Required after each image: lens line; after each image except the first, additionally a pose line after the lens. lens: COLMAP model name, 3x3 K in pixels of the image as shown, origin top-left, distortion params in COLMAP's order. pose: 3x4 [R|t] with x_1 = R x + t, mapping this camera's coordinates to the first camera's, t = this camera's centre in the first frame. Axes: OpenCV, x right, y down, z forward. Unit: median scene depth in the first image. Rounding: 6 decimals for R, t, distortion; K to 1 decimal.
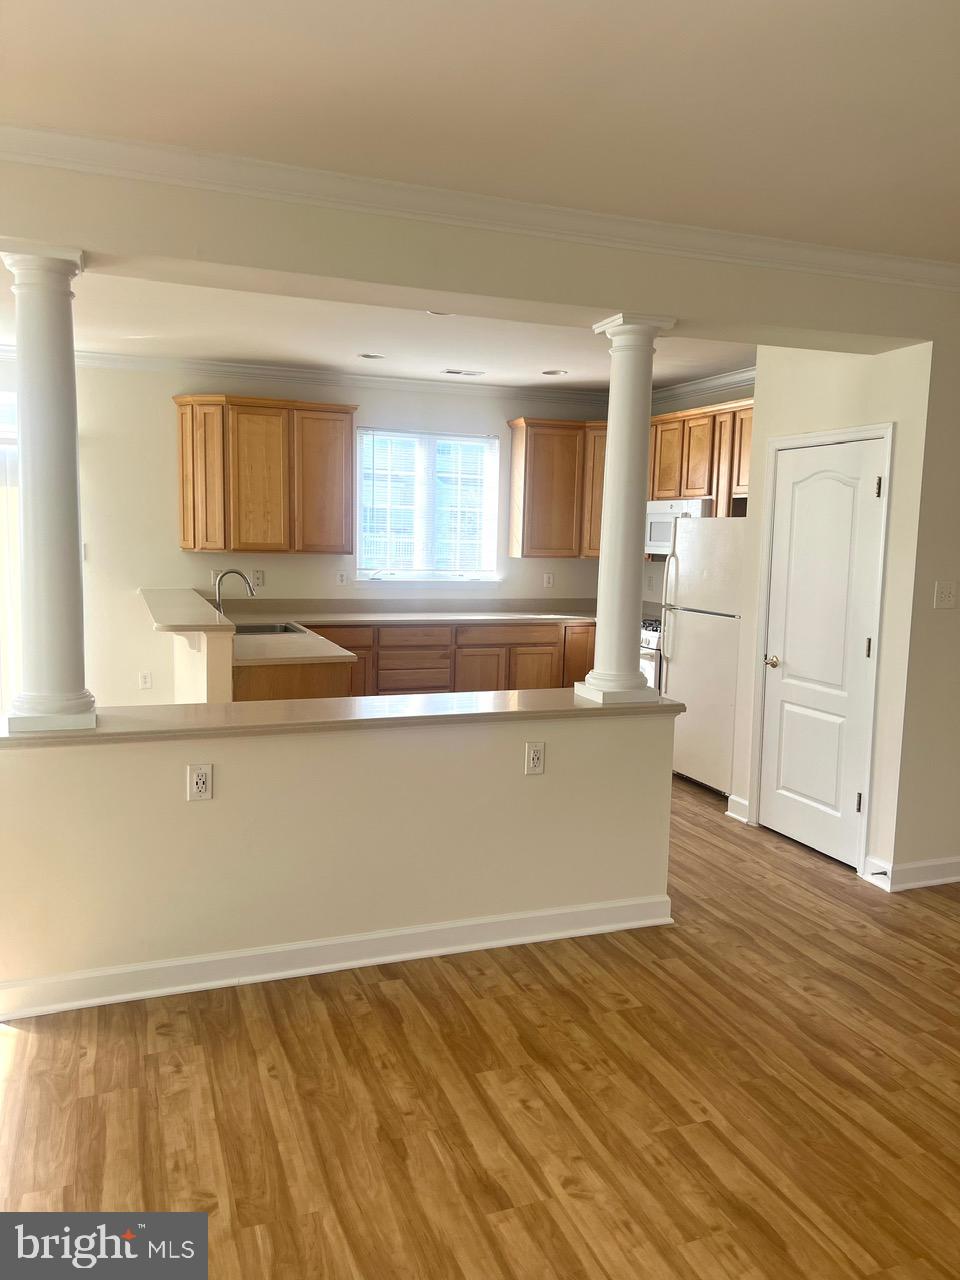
lens RADIAL K [[942.3, 0, 480.0], [0, 942.3, 640.0], [0, 0, 1]] dist [0.094057, -0.149133]
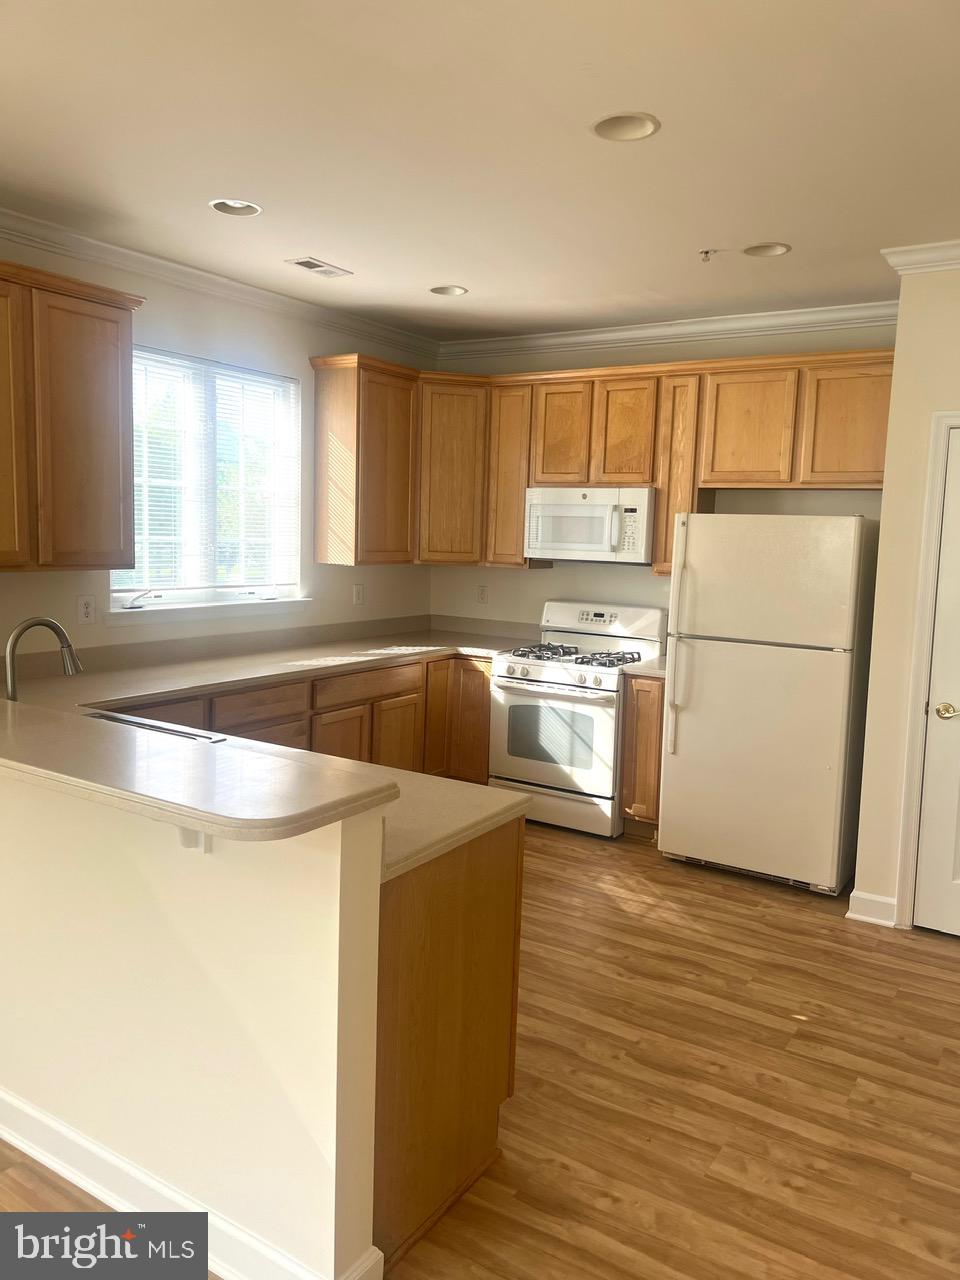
lens RADIAL K [[942.3, 0, 480.0], [0, 942.3, 640.0], [0, 0, 1]] dist [0.094057, -0.149133]
pose [[0.806521, -0.066987, 0.587398, -0.300565], [0.056263, 0.997747, 0.036533, -0.057464], [-0.588522, 0.003584, 0.808473, 0.431502]]
